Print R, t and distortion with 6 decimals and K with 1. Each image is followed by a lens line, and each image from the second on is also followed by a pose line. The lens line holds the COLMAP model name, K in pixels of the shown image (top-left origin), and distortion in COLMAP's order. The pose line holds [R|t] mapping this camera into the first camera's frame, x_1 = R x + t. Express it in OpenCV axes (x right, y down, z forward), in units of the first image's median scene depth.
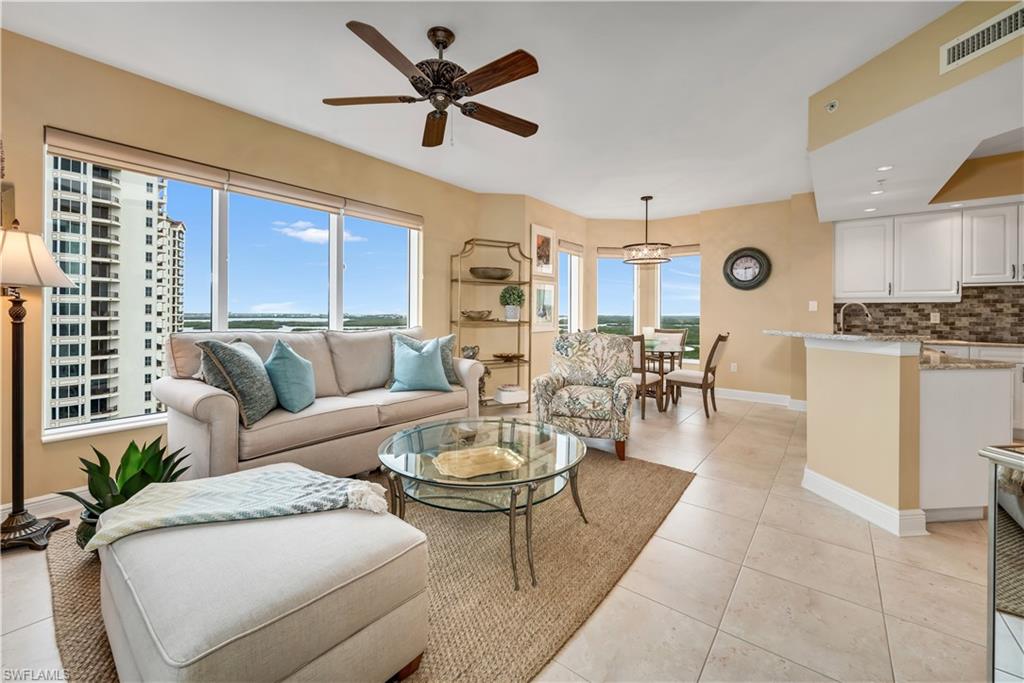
lens RADIAL K [[404.1, 0, 529.6], [0, 404.1, 312.4], [0, 0, 1]] dist [-0.001586, -0.000124]
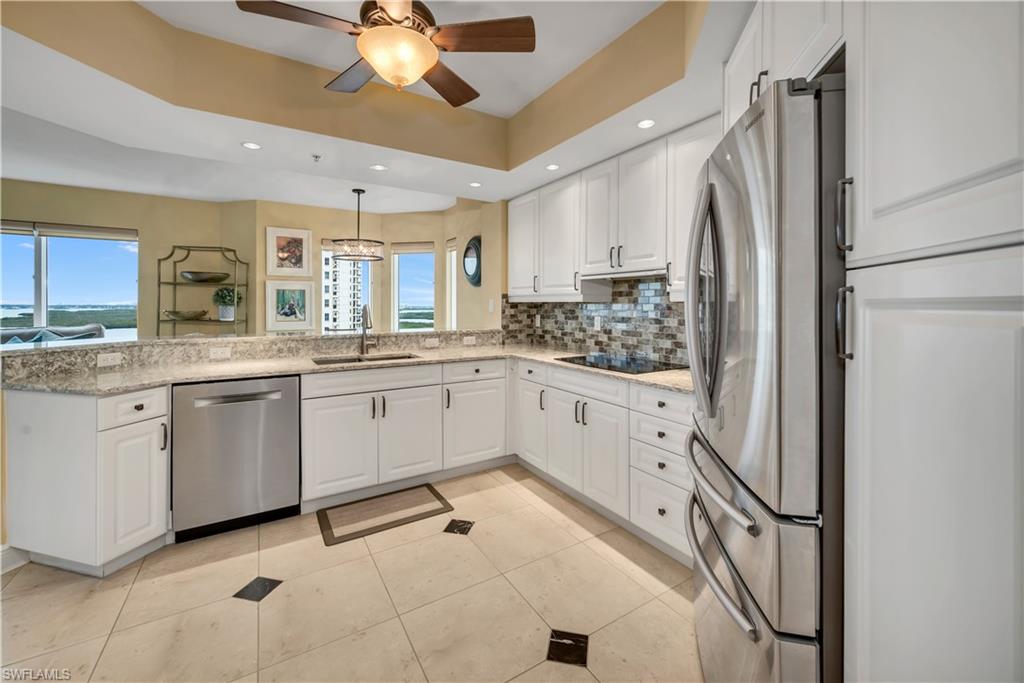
lens RADIAL K [[404.1, 0, 517.3], [0, 404.1, 302.9], [0, 0, 1]] dist [-0.001586, -0.000124]
pose [[0.937947, -0.003549, -0.346761, 1.057851], [0.002198, 0.999988, -0.004289, -0.018394], [0.346772, 0.003261, 0.937944, 0.264576]]
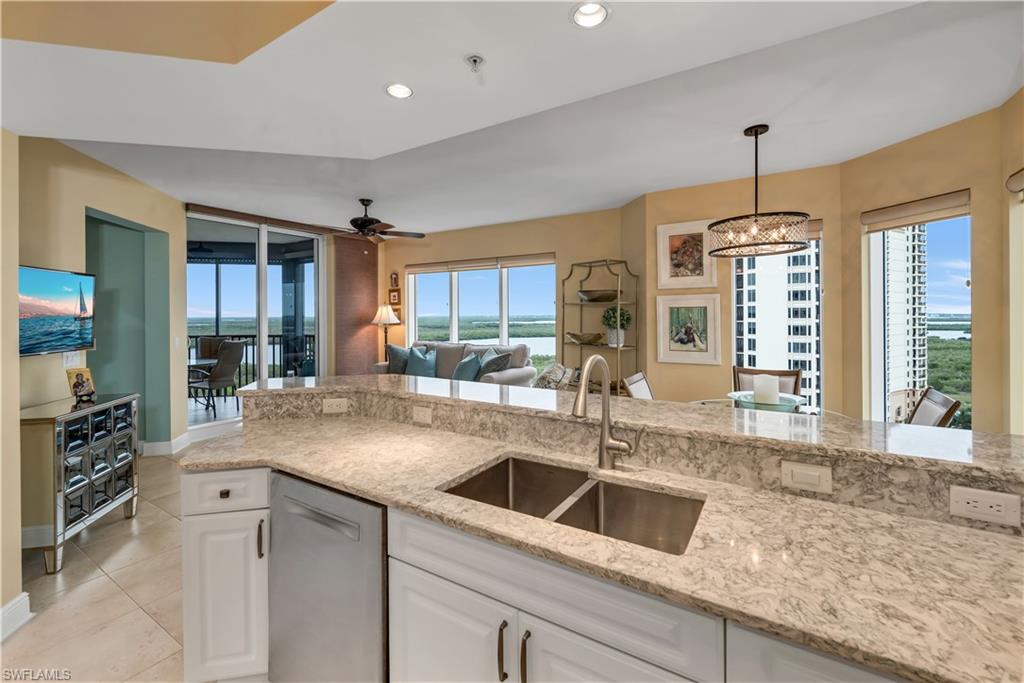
lens RADIAL K [[435.8, 0, 511.6], [0, 435.8, 313.7], [0, 0, 1]] dist [-0.001631, 0.000379]
pose [[0.089061, -0.007136, -0.996001, 0.906566], [0.006620, 0.999956, -0.006573, -0.045752], [0.996004, -0.006008, 0.089104, 0.687985]]
